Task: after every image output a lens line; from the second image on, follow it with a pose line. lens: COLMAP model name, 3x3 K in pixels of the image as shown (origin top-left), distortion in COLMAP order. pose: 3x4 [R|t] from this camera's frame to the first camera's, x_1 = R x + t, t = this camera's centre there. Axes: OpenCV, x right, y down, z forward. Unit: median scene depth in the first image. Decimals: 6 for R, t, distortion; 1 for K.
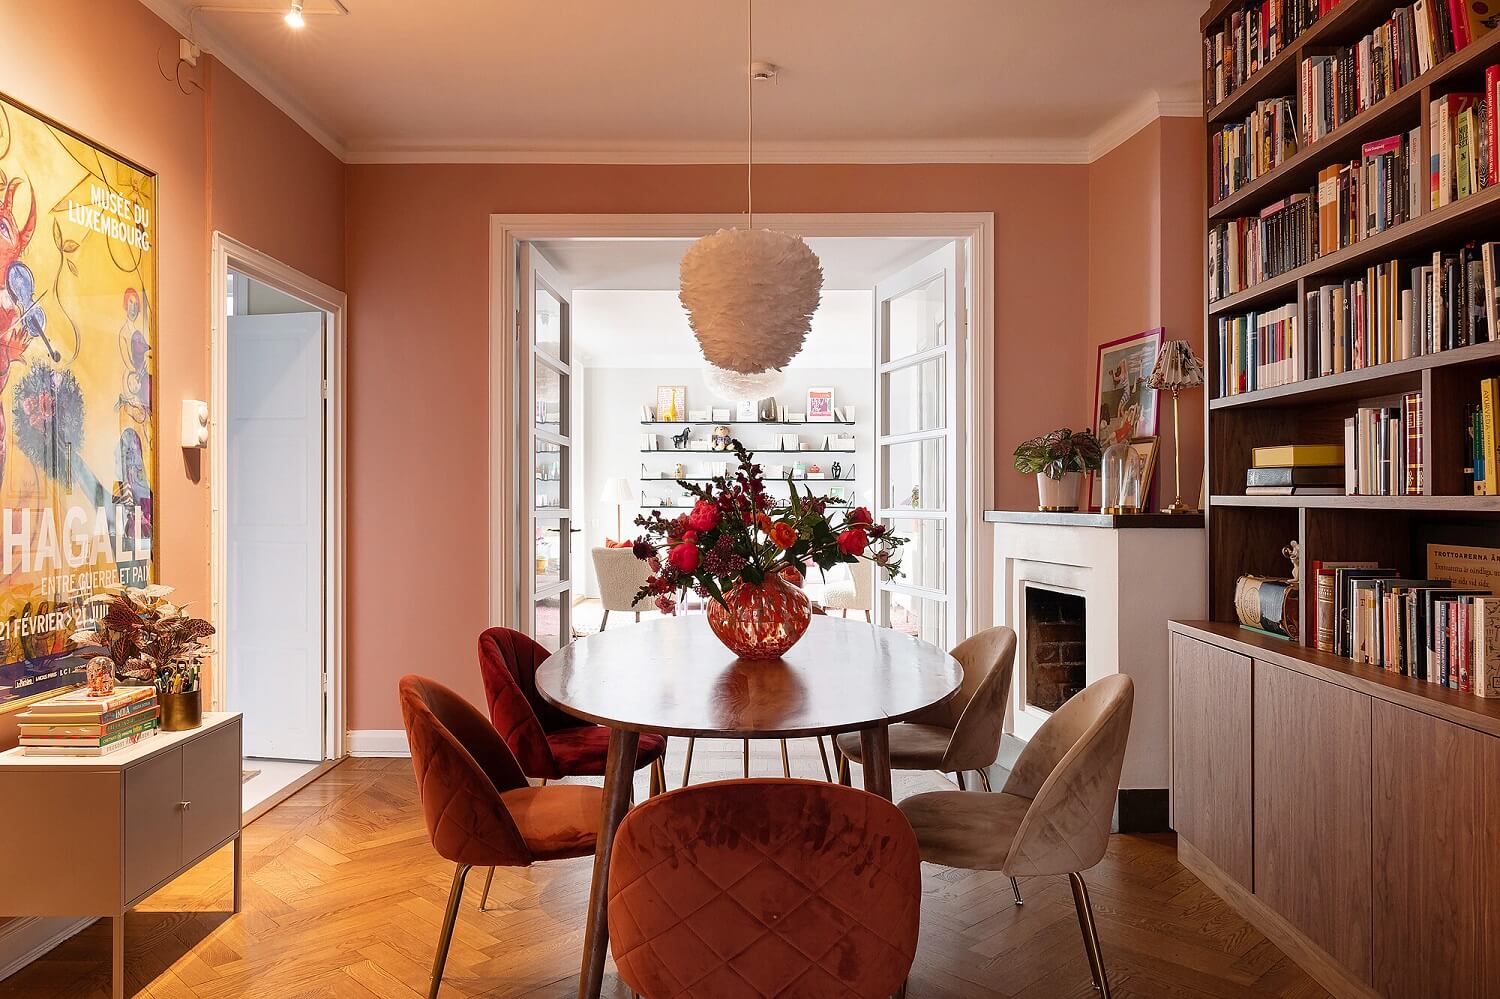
lens RADIAL K [[1017.1, 0, 762.7], [0, 1017.1, 489.5], [0, 0, 1]] dist [-0.000113, -0.004216]
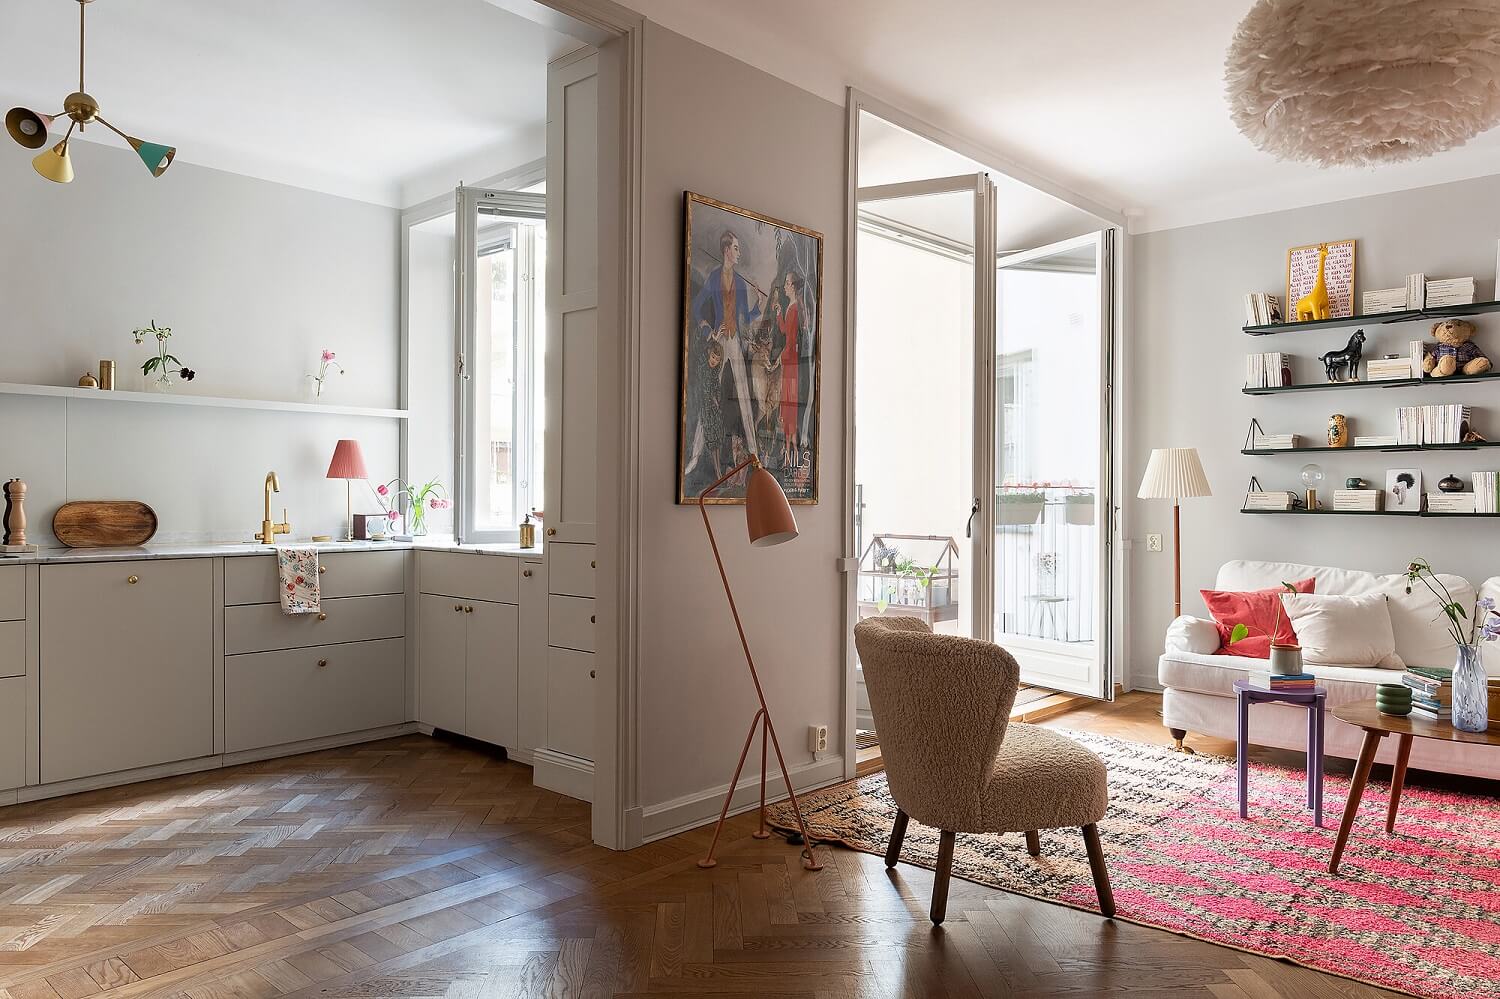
lens RADIAL K [[1017.1, 0, 781.7], [0, 1017.1, 512.6], [0, 0, 1]] dist [-0.000113, -0.004216]
pose [[0.749774, 0.008725, -0.661637, 0.071985], [-0.000451, 0.999920, 0.012675, 0.028863], [0.661694, -0.009205, 0.749717, 1.186119]]
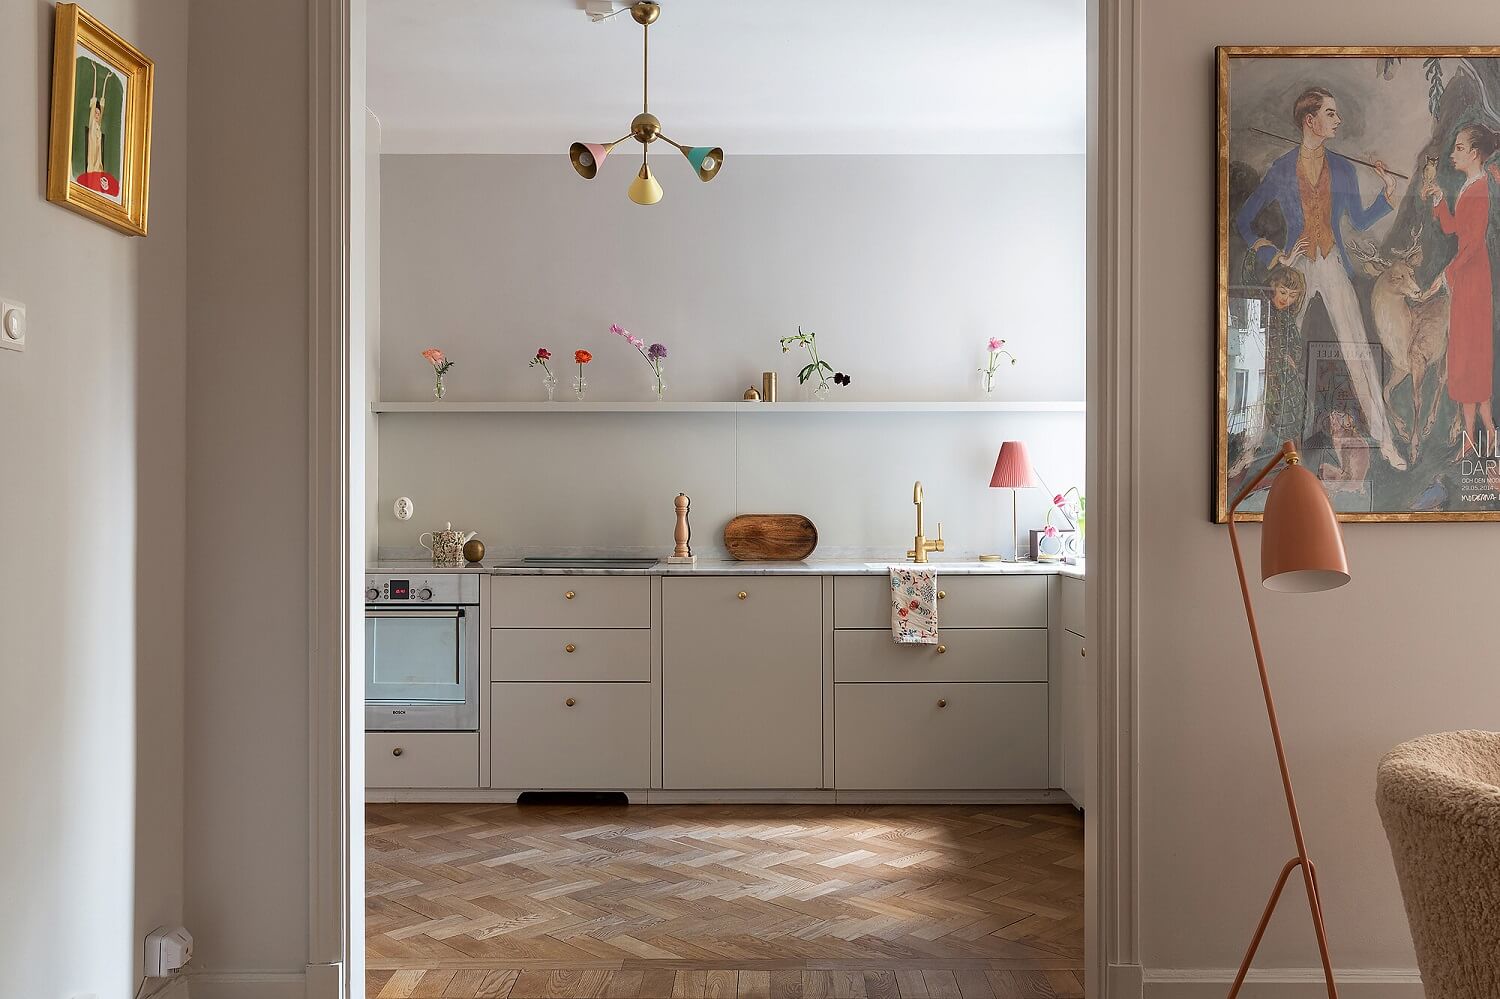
lens RADIAL K [[1242.8, 0, 782.9], [0, 1242.8, 509.0], [0, 0, 1]] dist [0.015372, 0.012357]
pose [[0.024645, -0.000643, -0.999696, 0.113140], [0.000382, 1.000000, -0.000633, 0.026537], [0.999696, -0.000366, 0.024645, 1.433562]]
